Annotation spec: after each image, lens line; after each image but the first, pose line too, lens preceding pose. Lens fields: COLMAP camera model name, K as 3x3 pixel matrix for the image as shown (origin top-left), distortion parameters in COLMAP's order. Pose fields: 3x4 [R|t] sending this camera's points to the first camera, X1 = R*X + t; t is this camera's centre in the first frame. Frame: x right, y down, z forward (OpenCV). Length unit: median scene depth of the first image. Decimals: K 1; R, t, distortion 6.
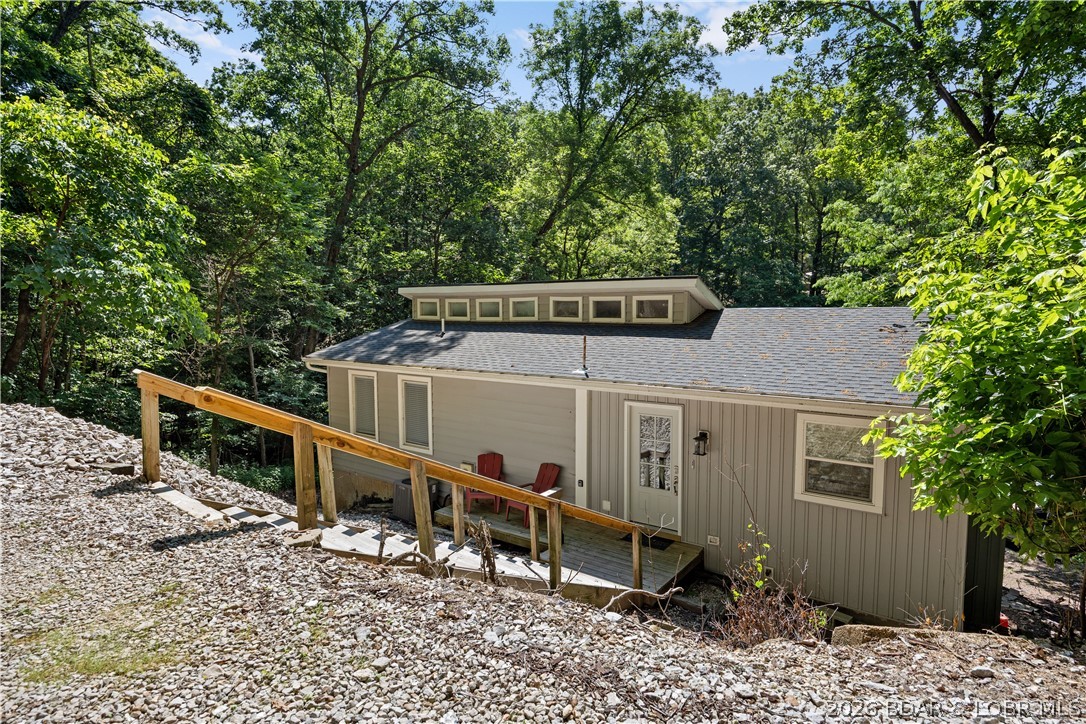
lens RADIAL K [[595.6, 0, 543.0], [0, 595.6, 362.0], [0, 0, 1]] dist [0.003318, 0.000212]
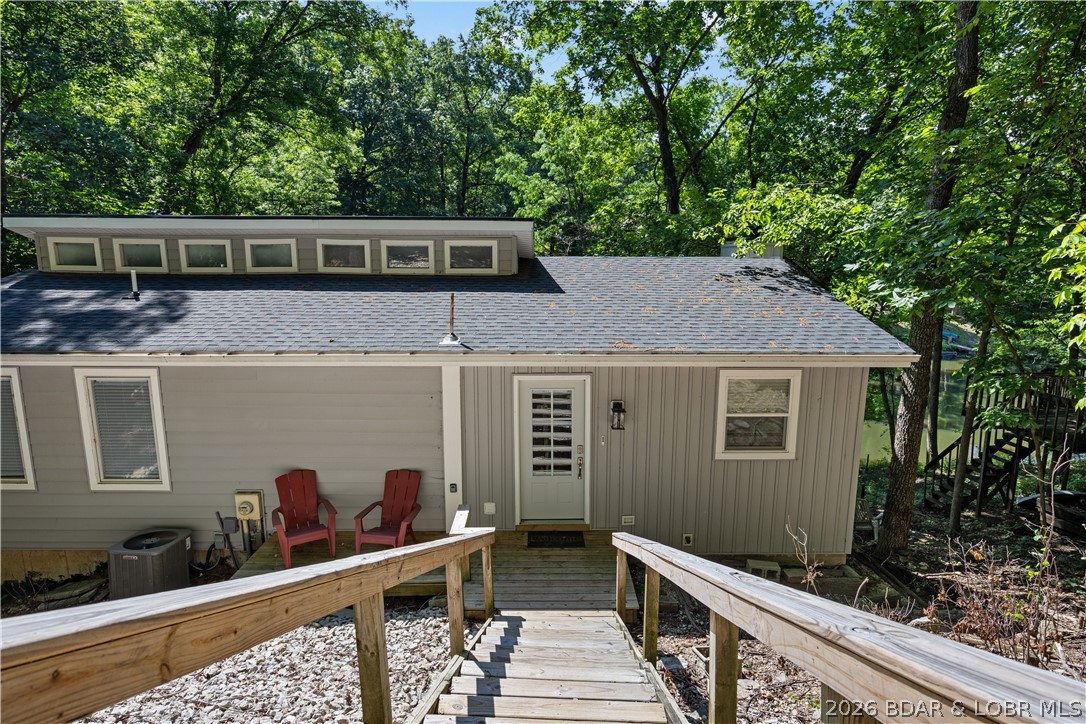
lens RADIAL K [[586.0, 0, 543.0], [0, 586.0, 362.0], [0, 0, 1]] dist [-0.001260, -0.000834]
pose [[0.796032, -0.099299, 0.597053, -0.232859], [0.046012, 0.993524, 0.103891, -0.024565], [-0.603502, -0.055229, 0.795446, 0.287752]]
